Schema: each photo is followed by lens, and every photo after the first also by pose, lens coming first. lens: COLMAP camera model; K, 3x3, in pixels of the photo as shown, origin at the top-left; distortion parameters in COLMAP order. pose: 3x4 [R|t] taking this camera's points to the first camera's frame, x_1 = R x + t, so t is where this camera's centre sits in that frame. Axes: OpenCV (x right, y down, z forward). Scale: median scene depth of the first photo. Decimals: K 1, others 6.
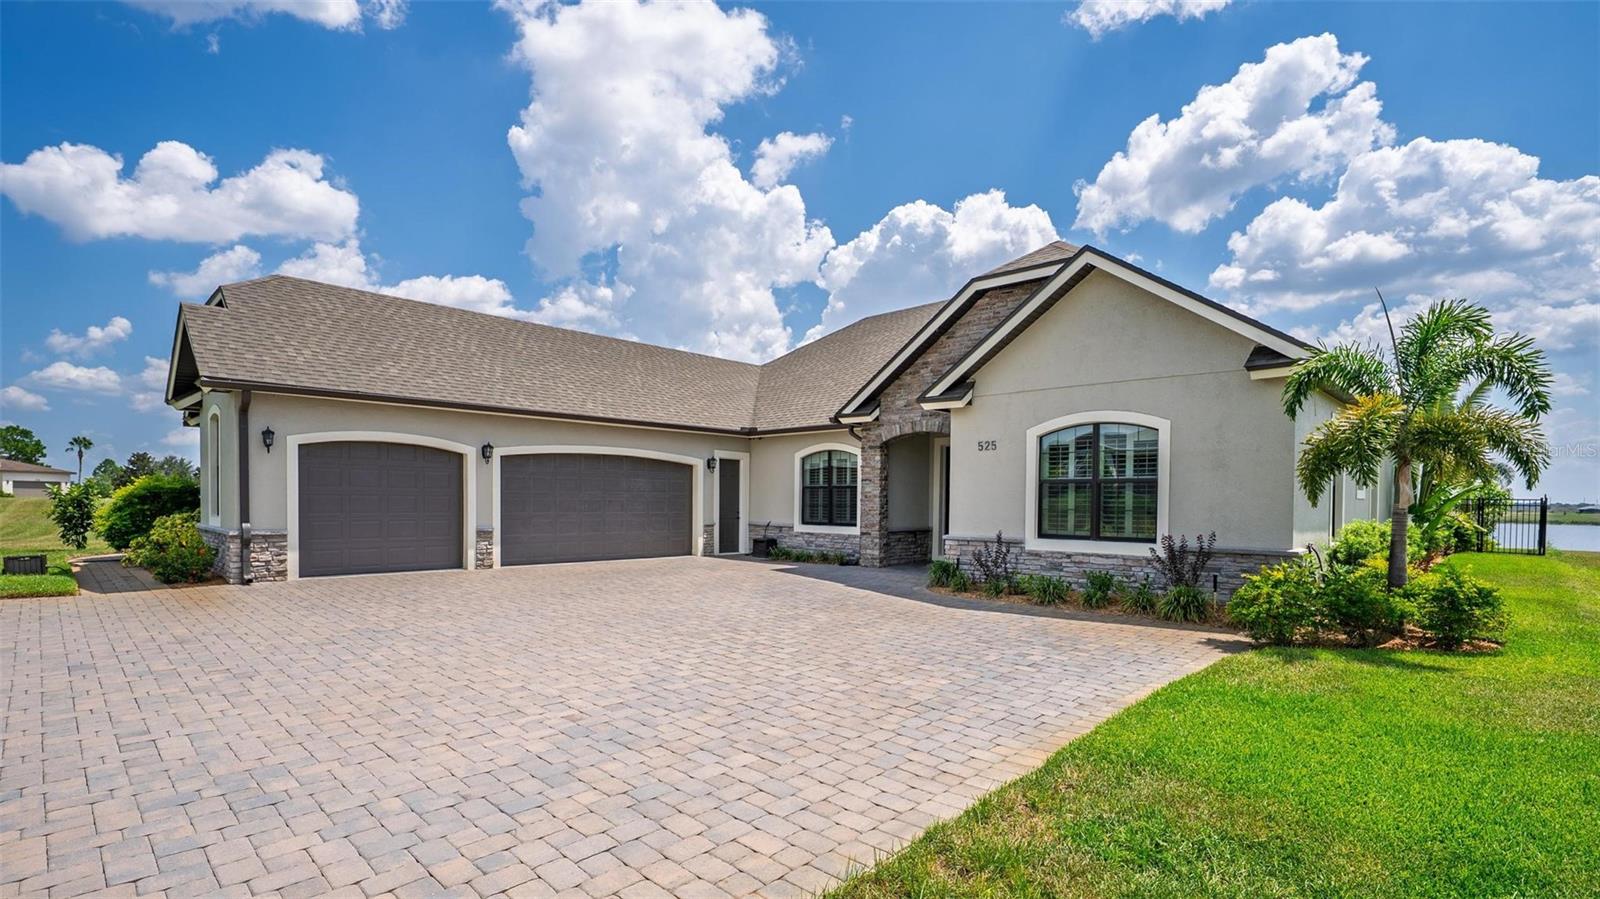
lens RADIAL K [[740.2, 0, 800.2], [0, 740.2, 513.2], [0, 0, 1]] dist [-0.002812, 0.001711]
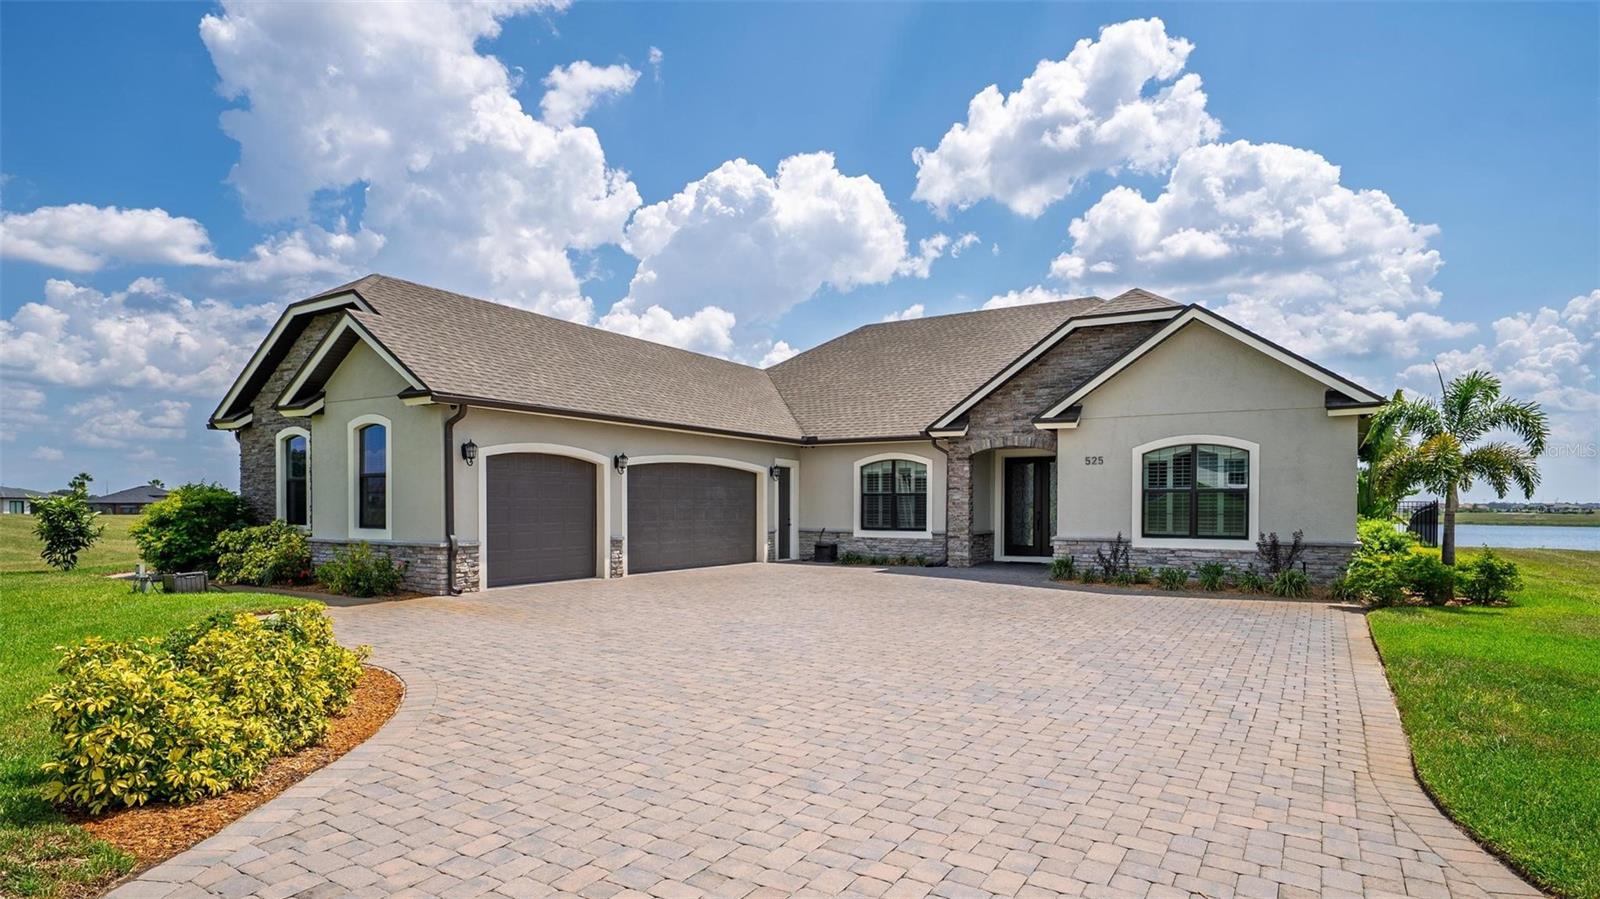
lens RADIAL K [[856.4, 0, 798.8], [0, 856.4, 532.9], [0, 0, 1]] dist [0.001152, -0.000898]
pose [[0.975276, -0.014389, 0.220524, -0.369108], [0.010680, 0.999781, 0.018003, -0.003709], [-0.220734, -0.015203, 0.975215, -0.169653]]
